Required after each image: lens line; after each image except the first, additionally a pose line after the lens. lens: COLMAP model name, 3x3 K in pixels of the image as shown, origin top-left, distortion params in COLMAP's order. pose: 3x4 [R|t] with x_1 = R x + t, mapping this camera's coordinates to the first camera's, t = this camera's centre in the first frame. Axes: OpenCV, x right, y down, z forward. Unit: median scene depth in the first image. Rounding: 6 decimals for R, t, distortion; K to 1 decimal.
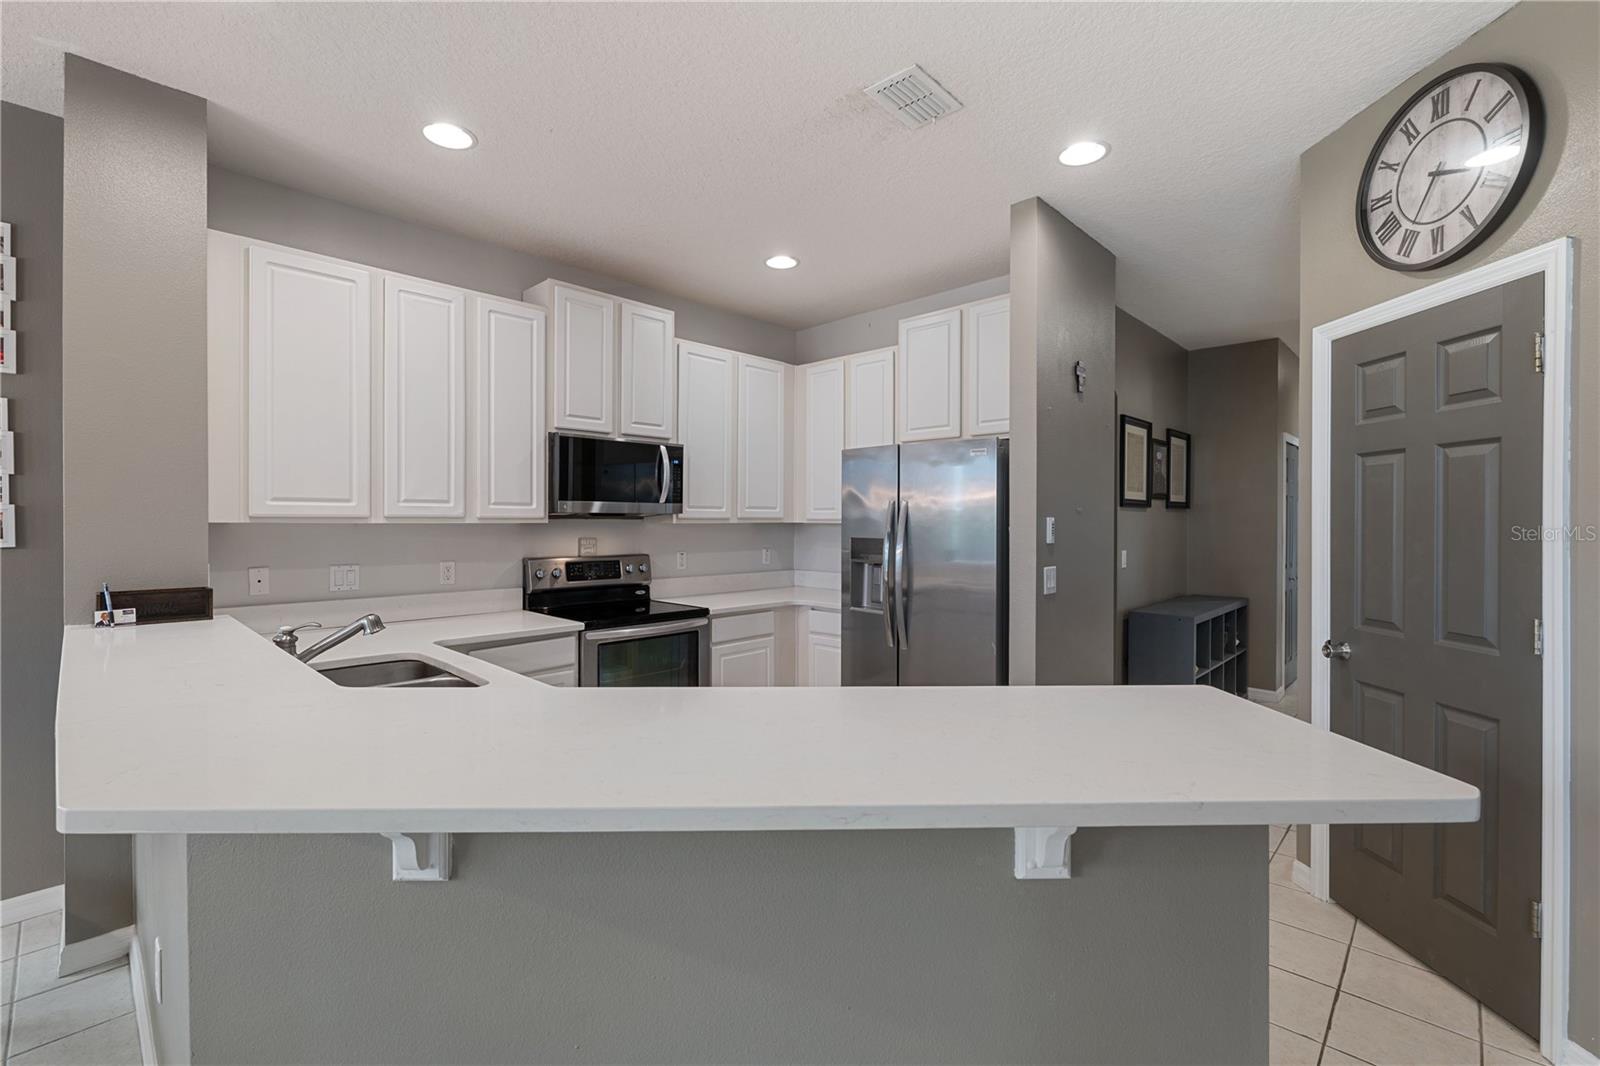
lens RADIAL K [[693.3, 0, 801.1], [0, 693.3, 523.5], [0, 0, 1]] dist [-0.010820, 0.000320]
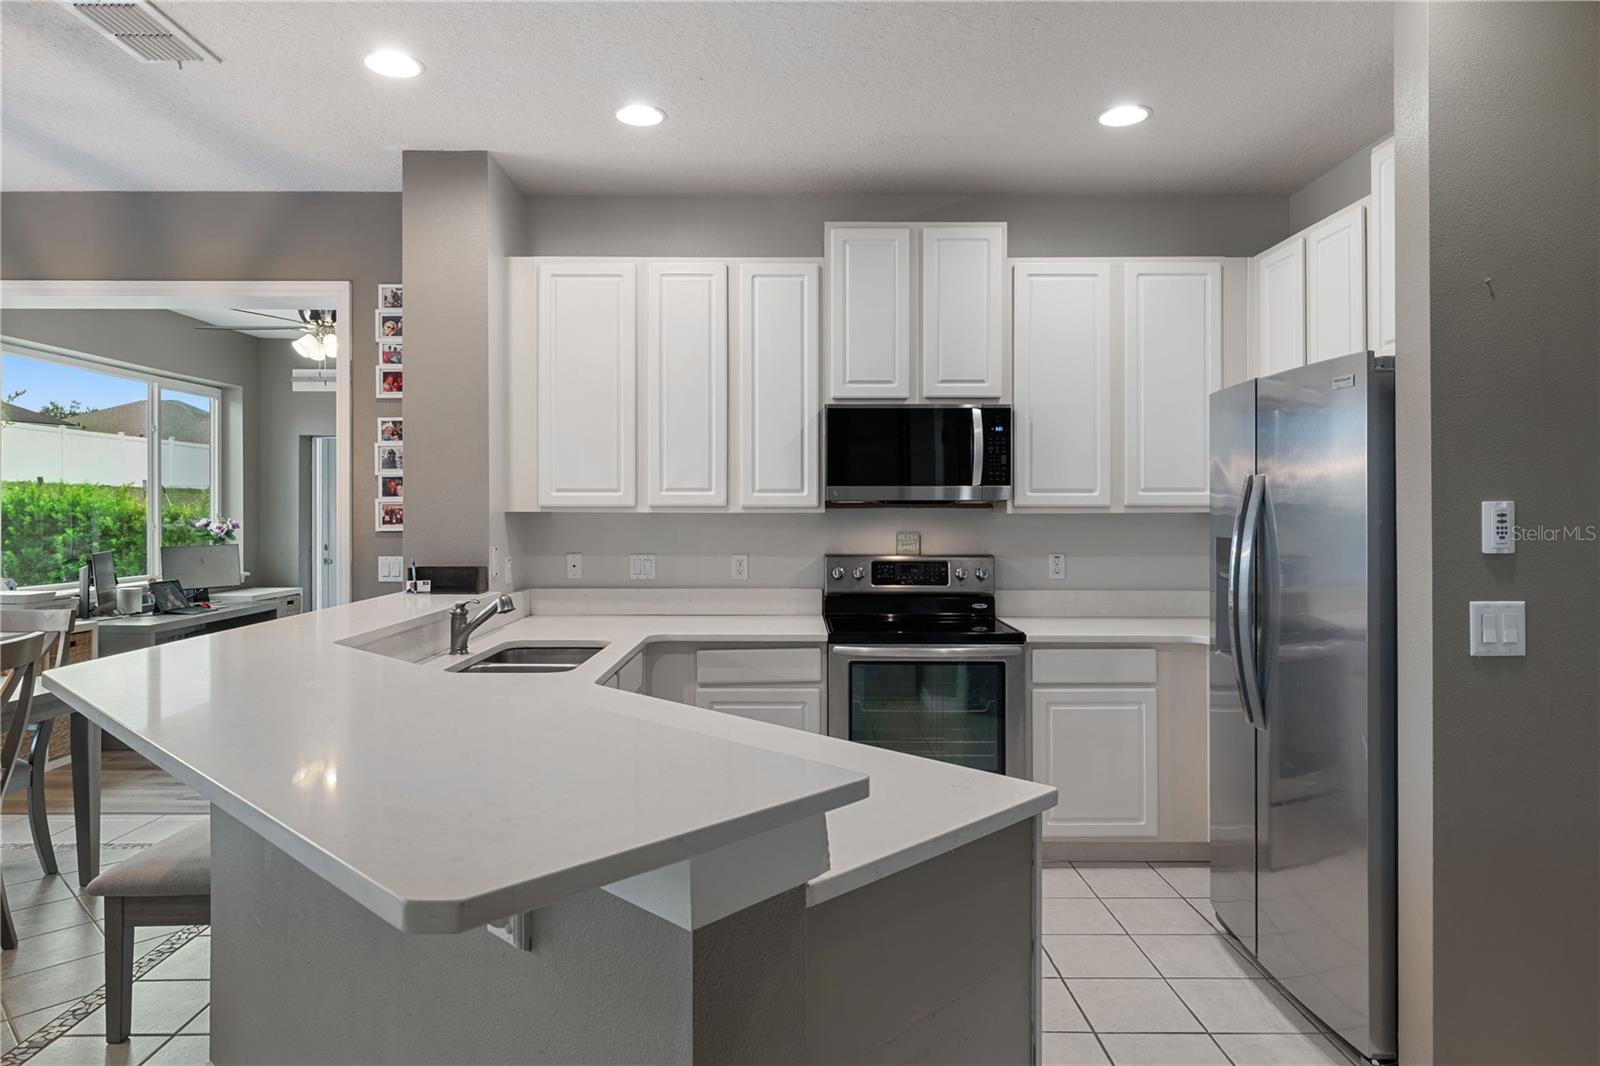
lens RADIAL K [[997.6, 0, 796.3], [0, 997.6, 503.3], [0, 0, 1]] dist [0.004459, 0.000853]
pose [[0.693122, -0.007095, -0.720785, 0.488816], [-0.001739, 0.999932, -0.011514, 0.002006], [0.720818, 0.009234, 0.693063, 0.136211]]
